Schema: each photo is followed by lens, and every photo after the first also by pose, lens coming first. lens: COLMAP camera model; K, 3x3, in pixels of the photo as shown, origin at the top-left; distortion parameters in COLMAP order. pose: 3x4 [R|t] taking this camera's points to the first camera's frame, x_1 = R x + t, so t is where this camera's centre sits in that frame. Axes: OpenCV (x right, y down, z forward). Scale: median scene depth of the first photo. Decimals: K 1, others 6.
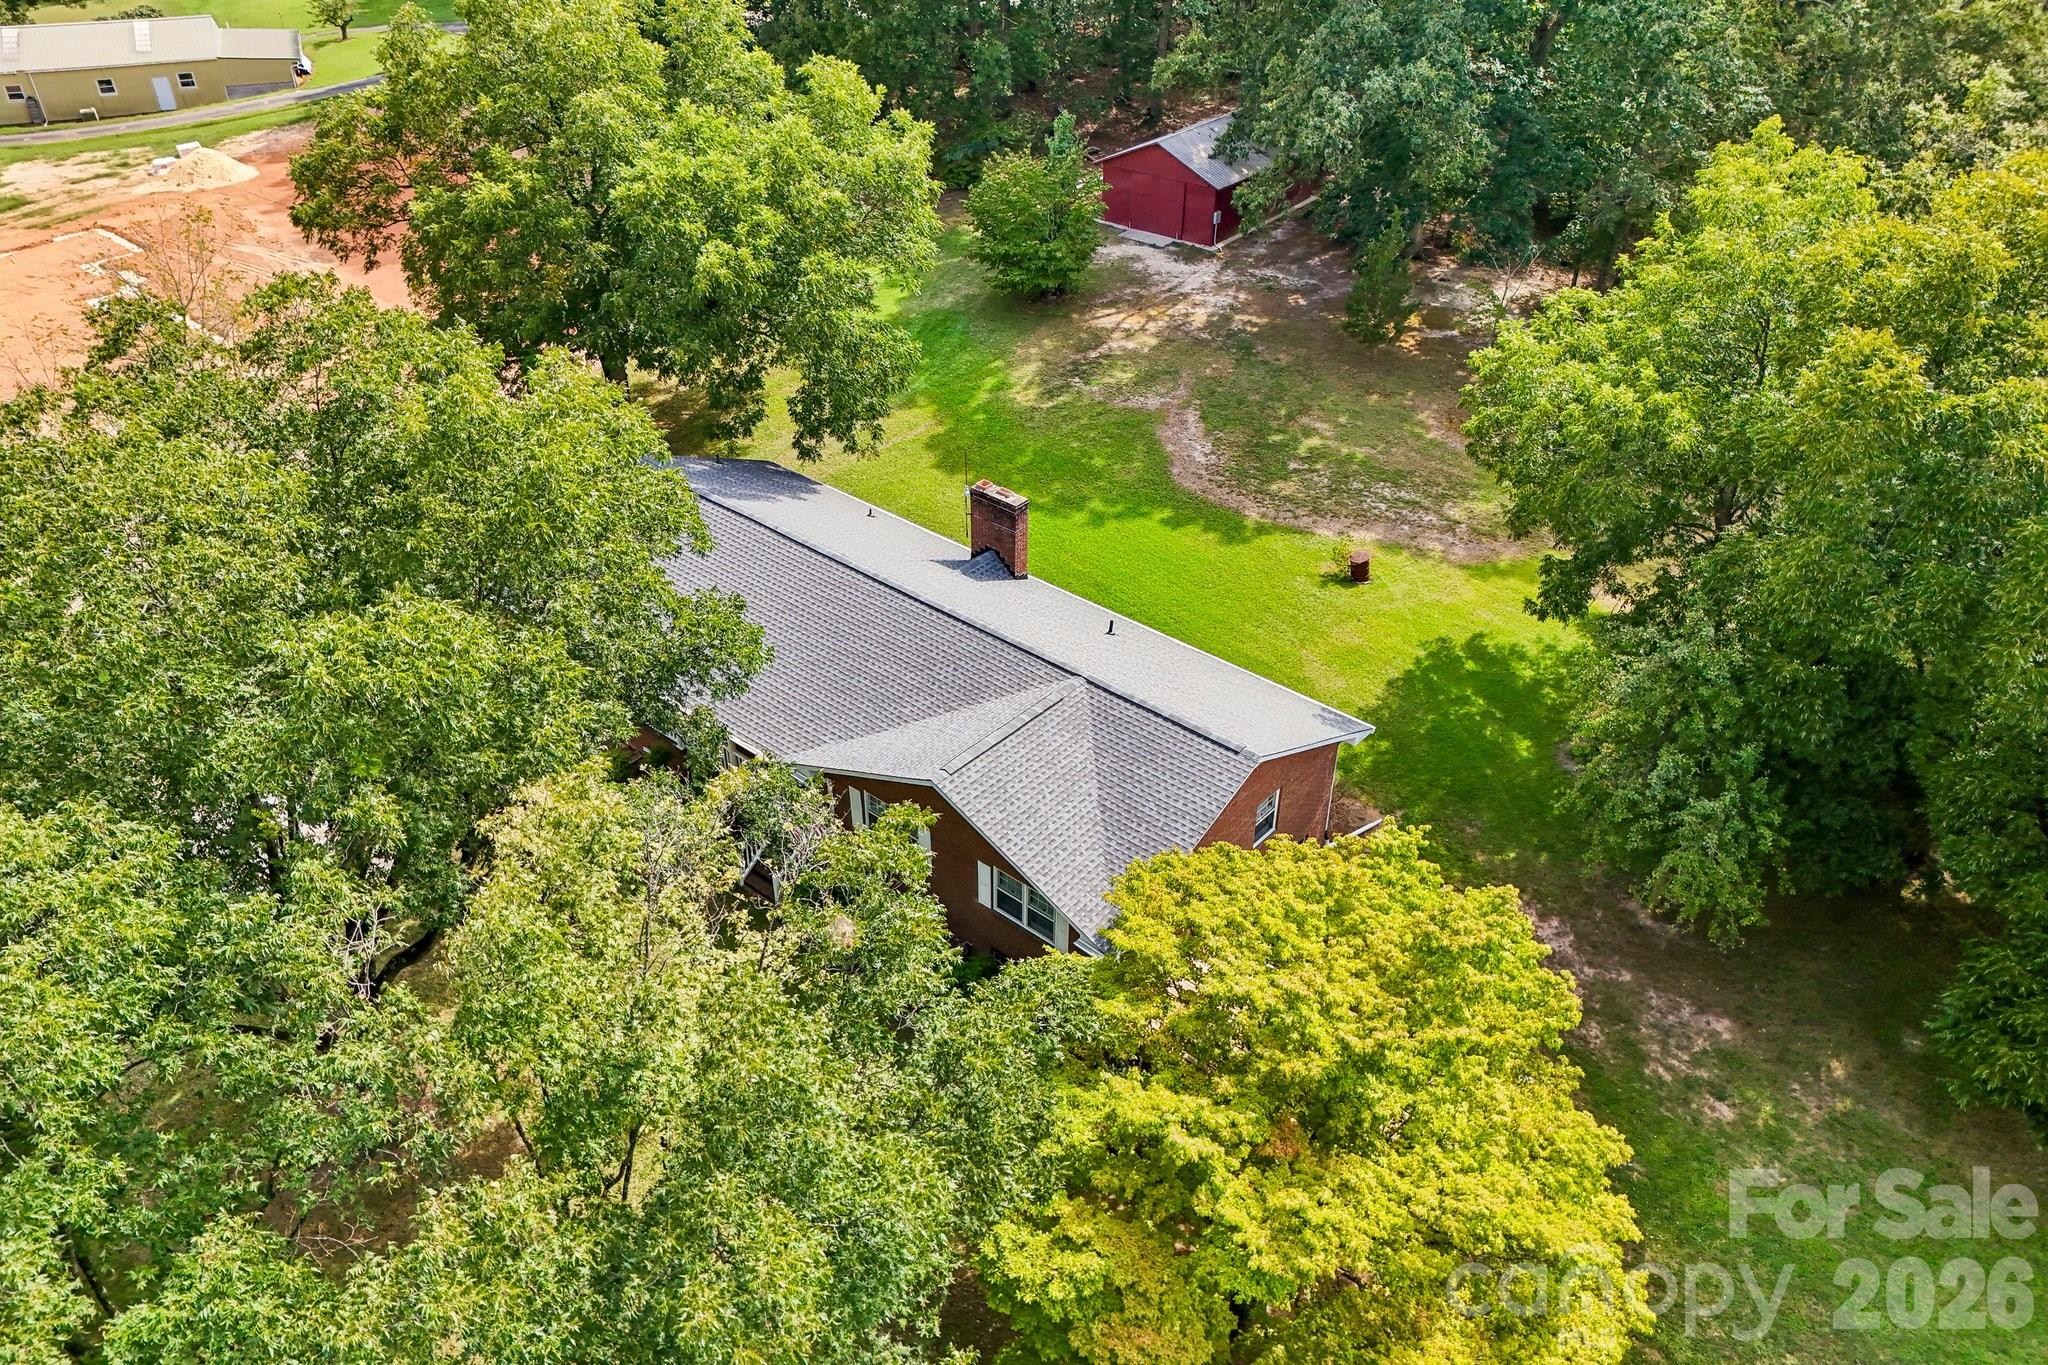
lens RADIAL K [[1344.9, 0, 1024.0], [0, 1344.9, 682.5], [0, 0, 1]] dist [0.051584, 0.000307]
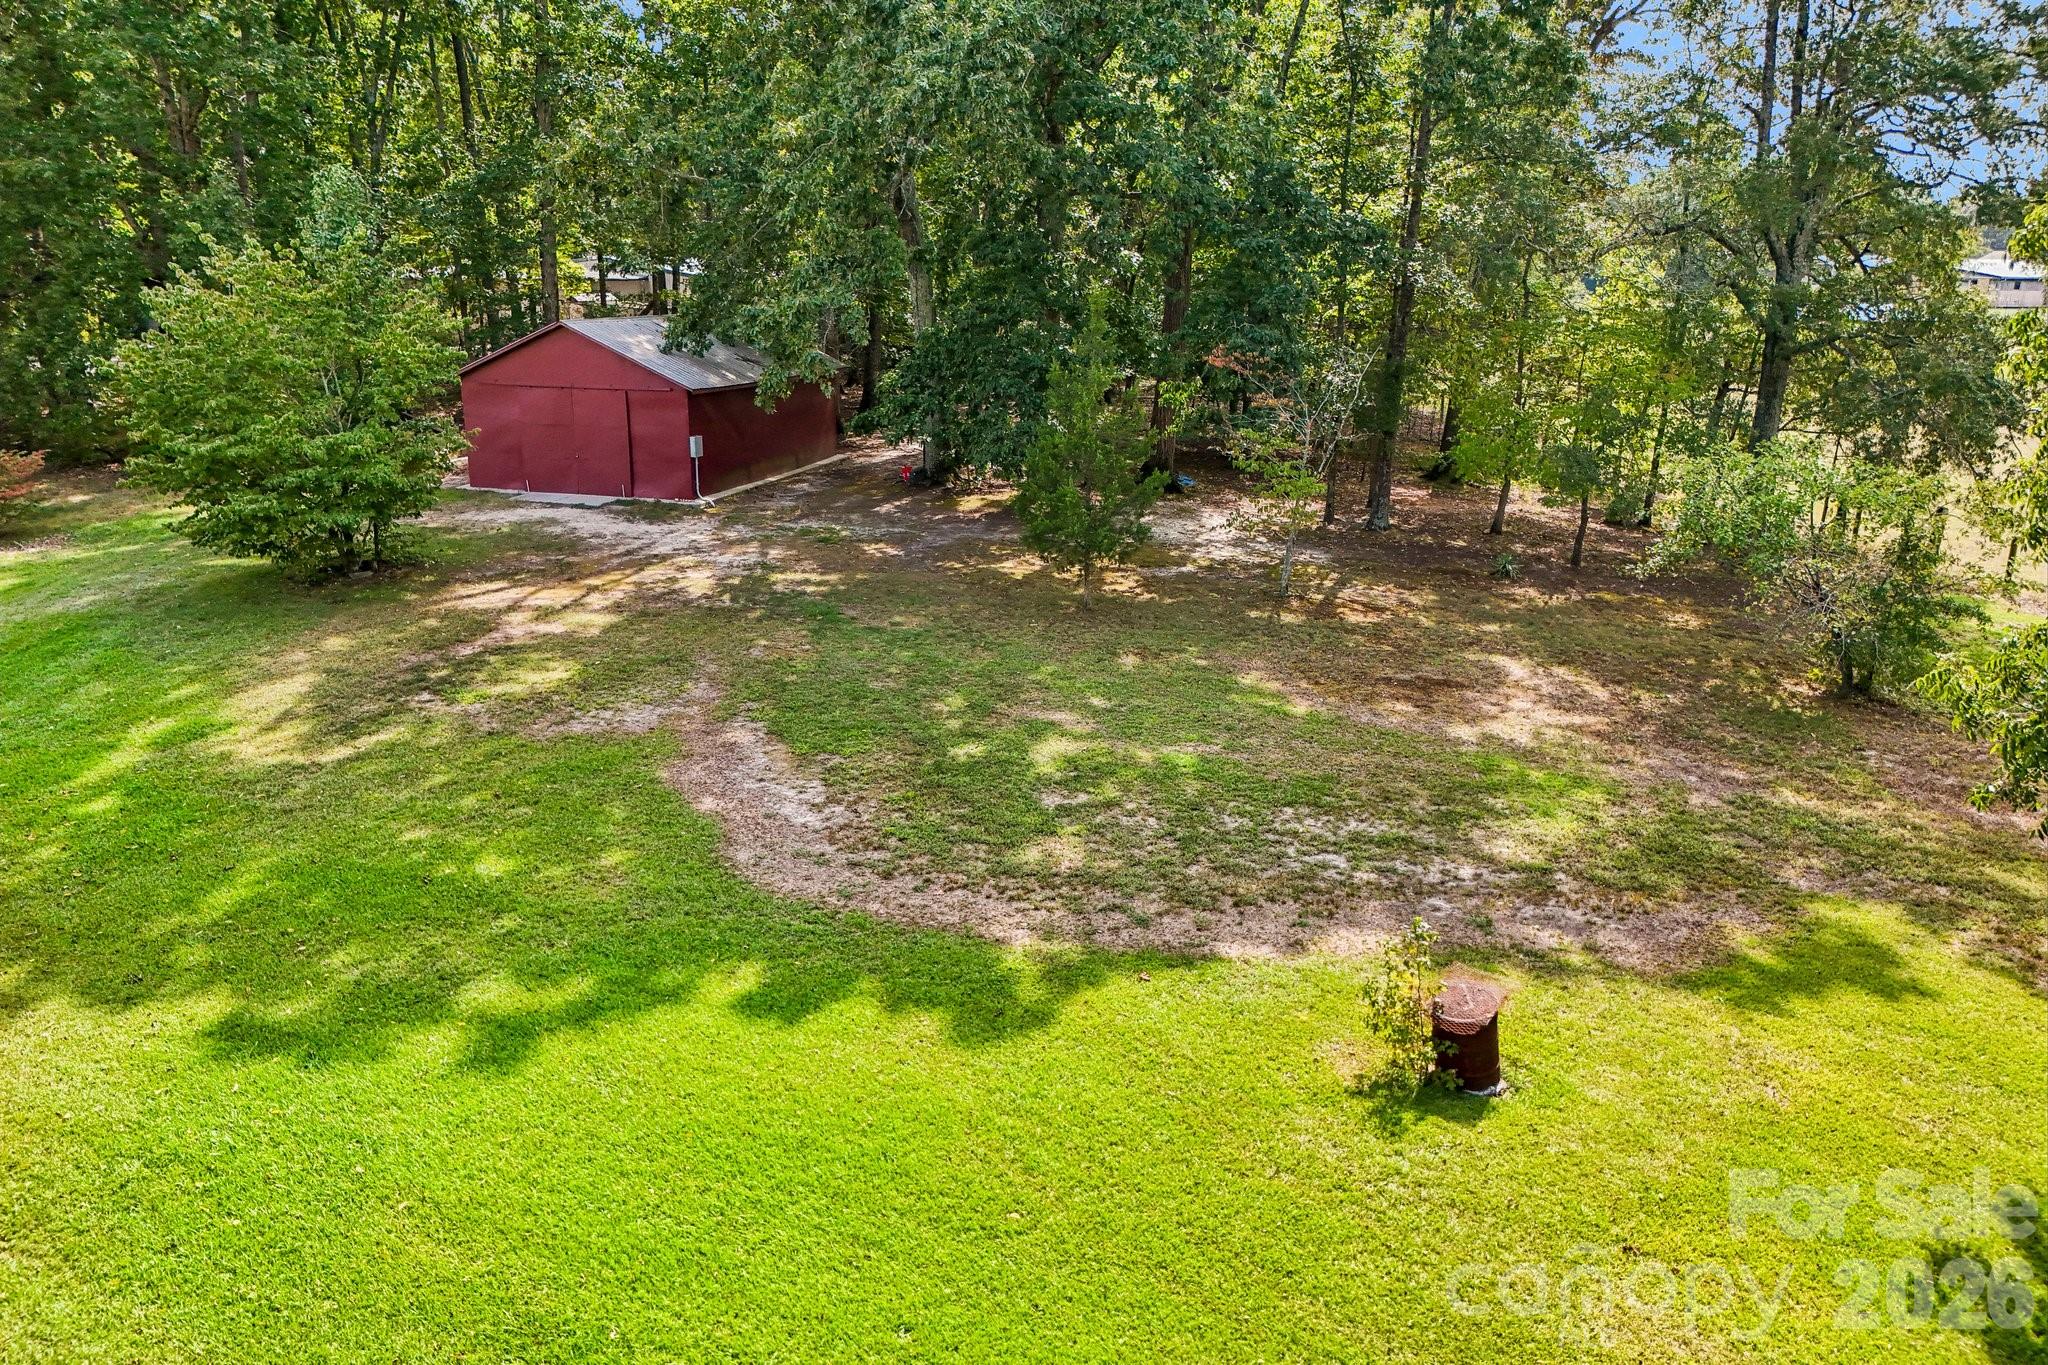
lens RADIAL K [[1344.9, 0, 1024.0], [0, 1344.9, 682.5], [0, 0, 1]] dist [0.051584, 0.000307]
pose [[0.910268, -0.083569, 0.405499, 0.038390], [0.220468, 0.926845, -0.303896, -0.068932], [-0.350438, 0.366026, 0.862101, 0.588590]]
